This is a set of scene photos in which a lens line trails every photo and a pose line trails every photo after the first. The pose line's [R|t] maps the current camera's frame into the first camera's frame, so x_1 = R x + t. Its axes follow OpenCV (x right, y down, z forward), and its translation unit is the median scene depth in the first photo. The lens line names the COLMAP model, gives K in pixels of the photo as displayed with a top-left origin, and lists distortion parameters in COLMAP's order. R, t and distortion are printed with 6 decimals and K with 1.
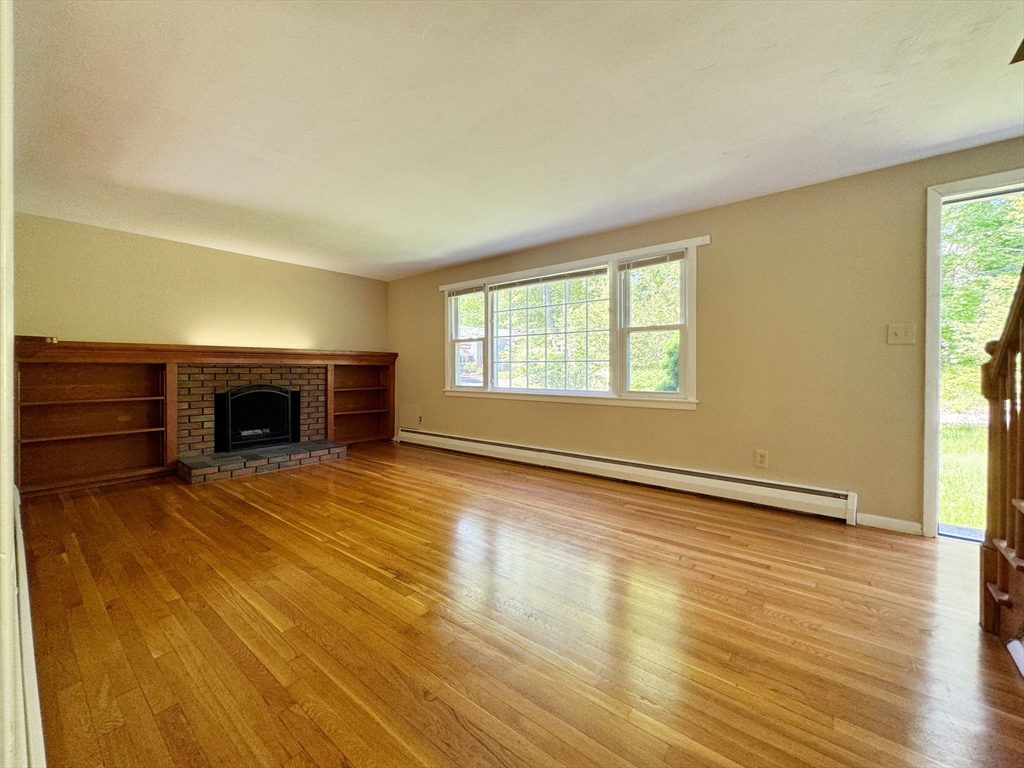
lens RADIAL K [[424.8, 0, 509.4], [0, 424.8, 373.8], [0, 0, 1]] dist [-0.000275, 0.000026]
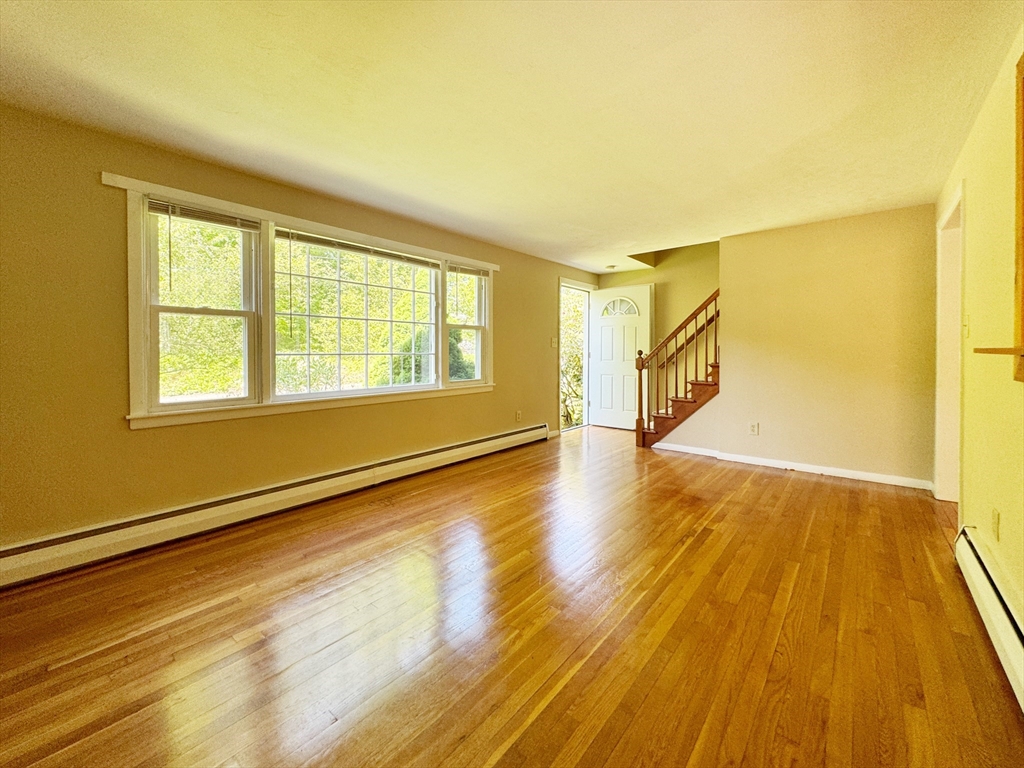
lens RADIAL K [[419.3, 0, 517.2], [0, 419.3, 367.0], [0, 0, 1]] dist [0.000966, 0.000048]
pose [[-0.005986, -0.035290, 0.999359, -0.734828], [0.011423, 0.999309, 0.035357, -0.031283], [-0.999917, 0.011627, -0.005578, 0.756736]]
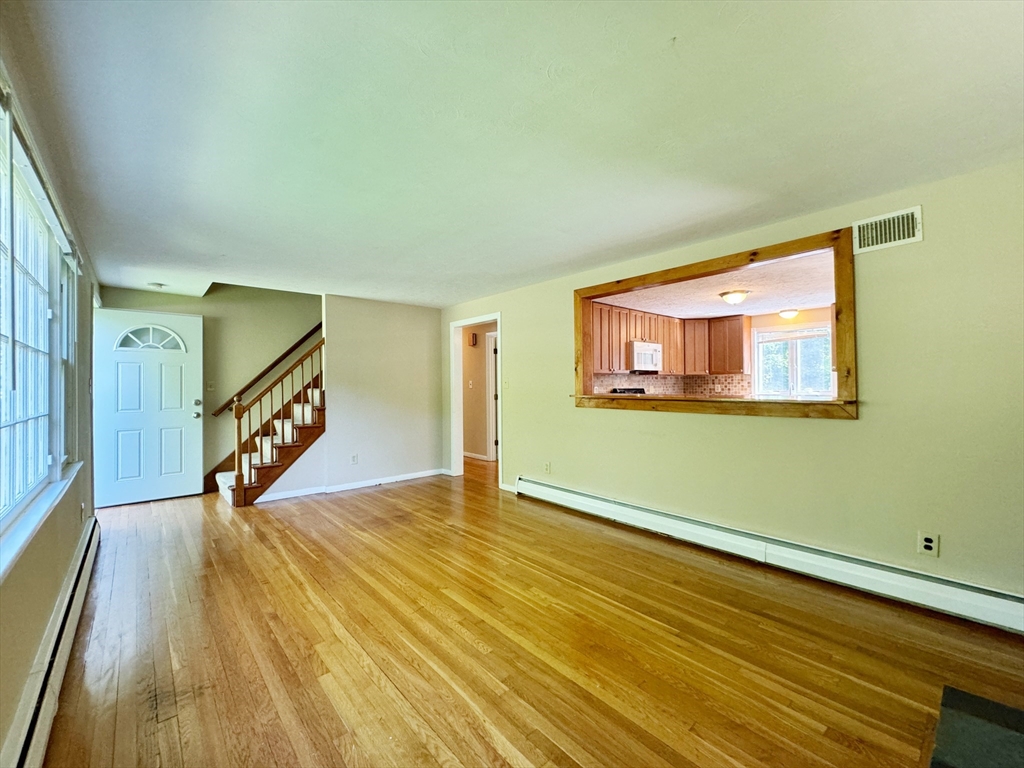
lens RADIAL K [[418.7, 0, 508.9], [0, 418.7, 383.3], [0, 0, 1]] dist [0.000397, 0.000221]
pose [[-0.988450, 0.004826, 0.151470, -0.367188], [0.005236, 0.999984, 0.002309, -0.061877], [-0.151456, 0.003075, -0.988459, 1.322929]]
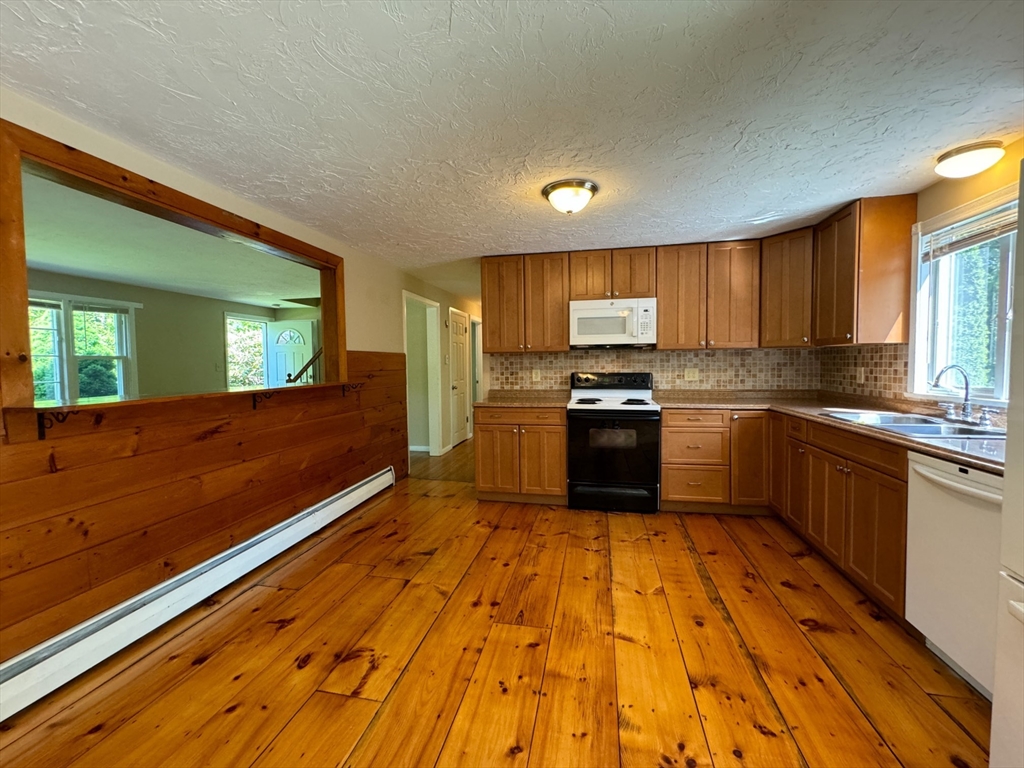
lens RADIAL K [[408.4, 0, 522.7], [0, 408.4, 382.4], [0, 0, 1]] dist [-0.001441, -0.000022]
pose [[-0.478579, -0.042138, 0.877033, -1.424797], [0.018598, 0.998137, 0.058105, -0.076750], [-0.877847, 0.044119, -0.476904, 0.297032]]
